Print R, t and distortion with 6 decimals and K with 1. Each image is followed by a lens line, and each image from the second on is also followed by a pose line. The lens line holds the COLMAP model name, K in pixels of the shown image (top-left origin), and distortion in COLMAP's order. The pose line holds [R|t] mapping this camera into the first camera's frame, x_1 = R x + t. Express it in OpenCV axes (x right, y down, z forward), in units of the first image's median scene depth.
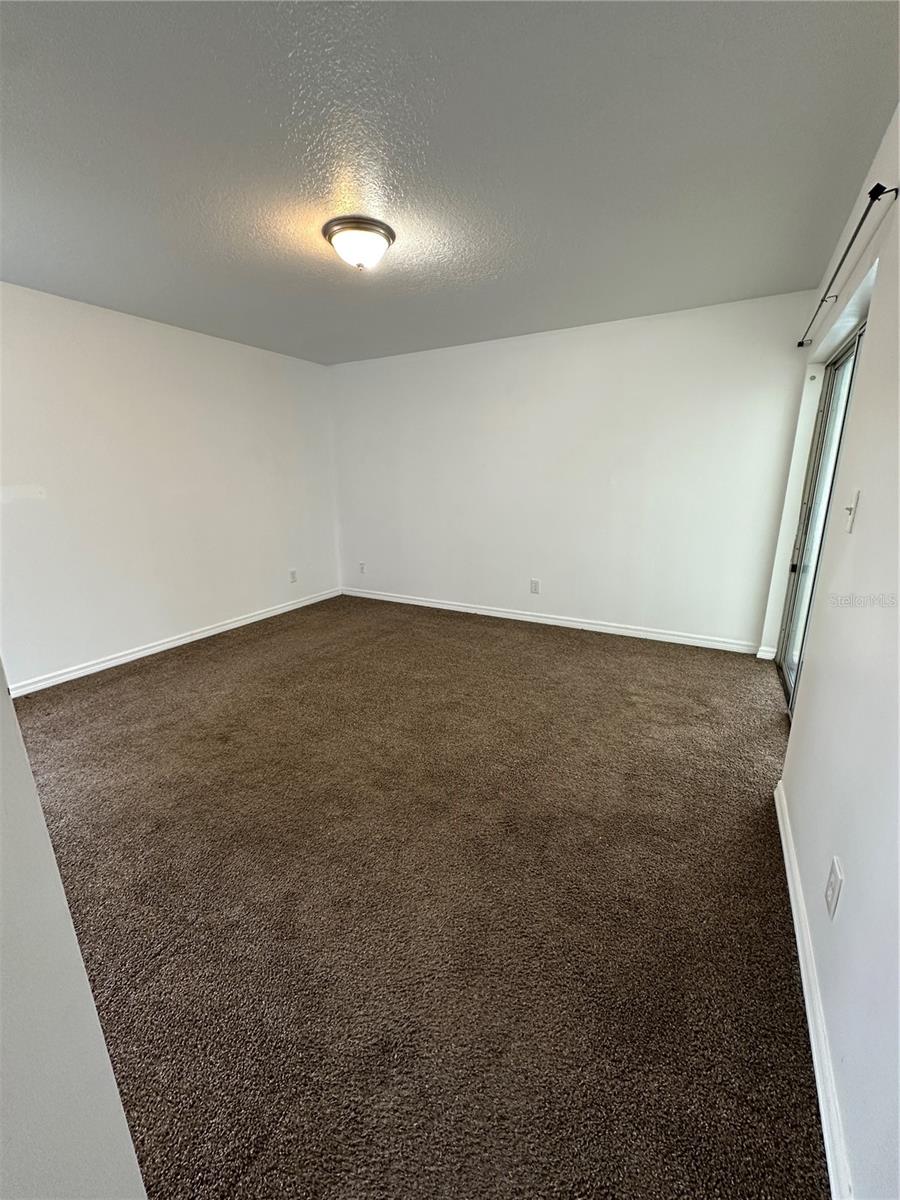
lens RADIAL K [[481.6, 0, 449.6], [0, 481.6, 601.4], [0, 0, 1]] dist [-0.003574, 0.001023]
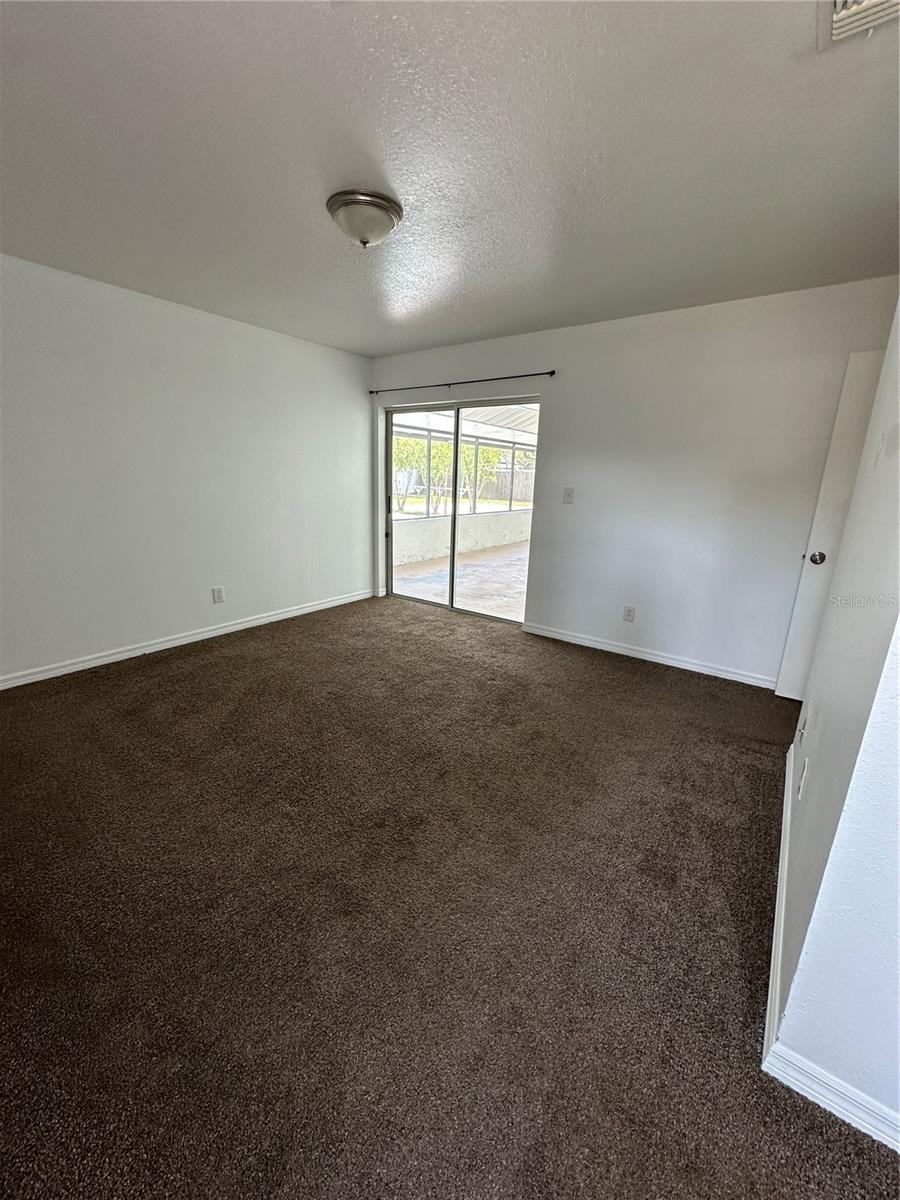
lens RADIAL K [[481.6, 0, 447.3], [0, 481.6, 600.2], [0, 0, 1]] dist [-0.003574, 0.001023]
pose [[0.118454, -0.237300, 0.964187, -0.794304], [0.228672, 0.951443, 0.206071, -0.135908], [-0.966270, 0.196073, 0.166967, 0.545273]]
